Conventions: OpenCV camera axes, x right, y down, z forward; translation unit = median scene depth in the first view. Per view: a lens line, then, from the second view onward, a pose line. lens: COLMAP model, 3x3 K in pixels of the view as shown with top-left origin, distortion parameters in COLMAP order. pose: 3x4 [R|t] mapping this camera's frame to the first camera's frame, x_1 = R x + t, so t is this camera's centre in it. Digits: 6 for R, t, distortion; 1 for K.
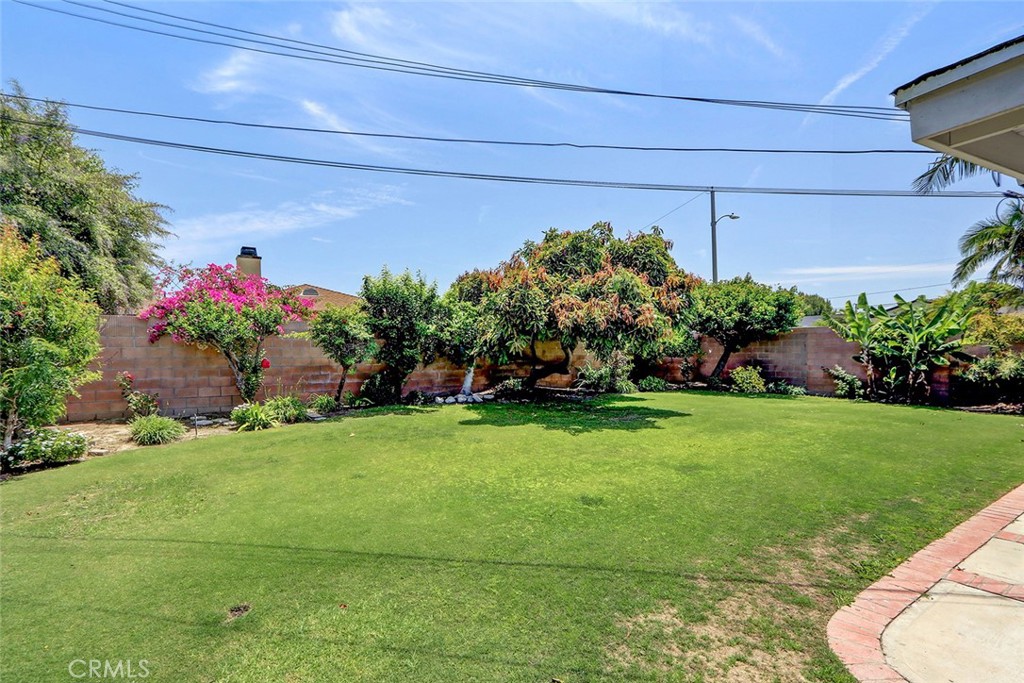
lens RADIAL K [[491.9, 0, 499.9], [0, 491.9, 344.8], [0, 0, 1]] dist [0.008573, -0.001344]
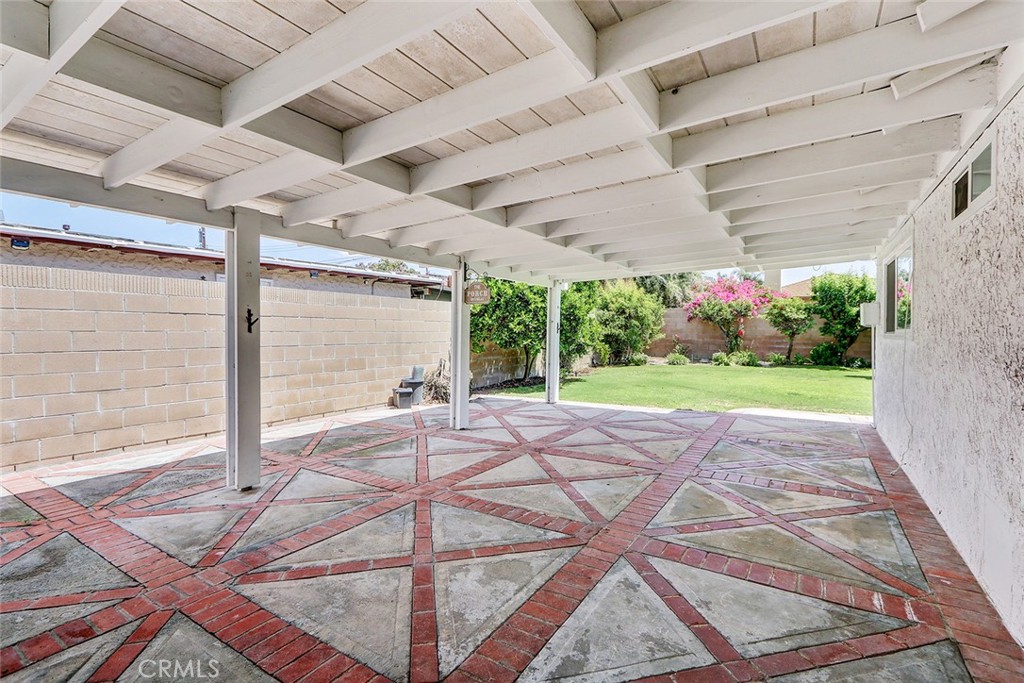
lens RADIAL K [[477.1, 0, 501.0], [0, 477.1, 343.2], [0, 0, 1]] dist [0.005332, 0.000120]
pose [[0.411665, 0.040246, -0.910446, 0.723221], [0.000276, 0.999019, 0.044287, -0.002052], [0.911335, -0.018482, 0.411250, -0.482301]]
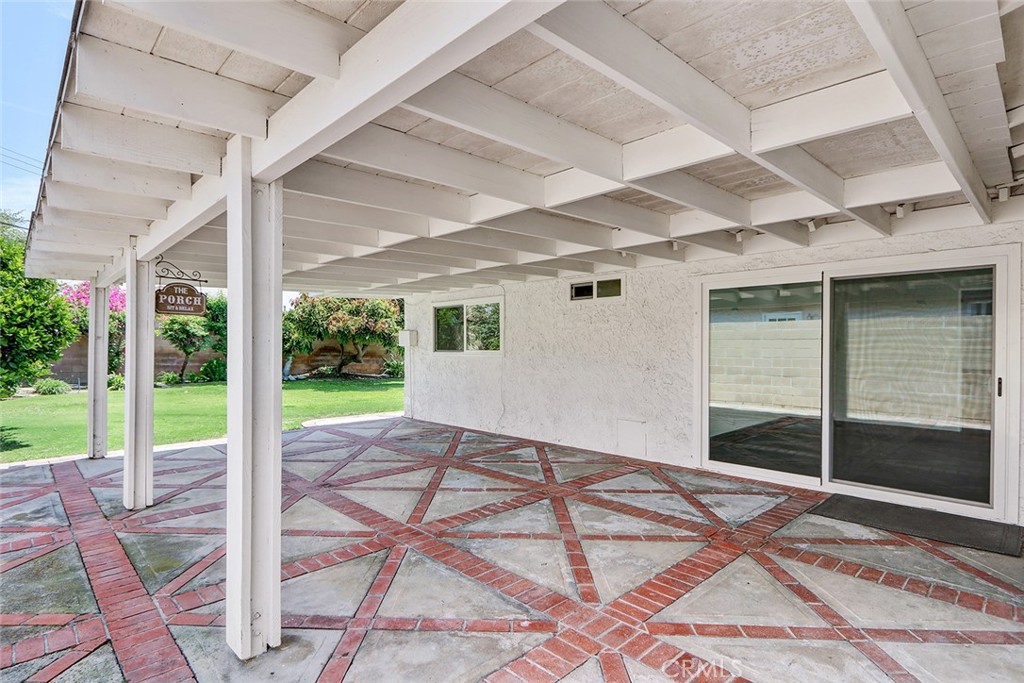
lens RADIAL K [[519.2, 0, 512.0], [0, 519.2, 341.5], [0, 0, 1]] dist [0.029190, 0.000077]
pose [[0.977159, 0.025296, 0.211000, 0.321864], [-0.024565, 0.999680, -0.006088, -0.006635], [-0.211086, 0.000766, 0.977467, -0.788543]]
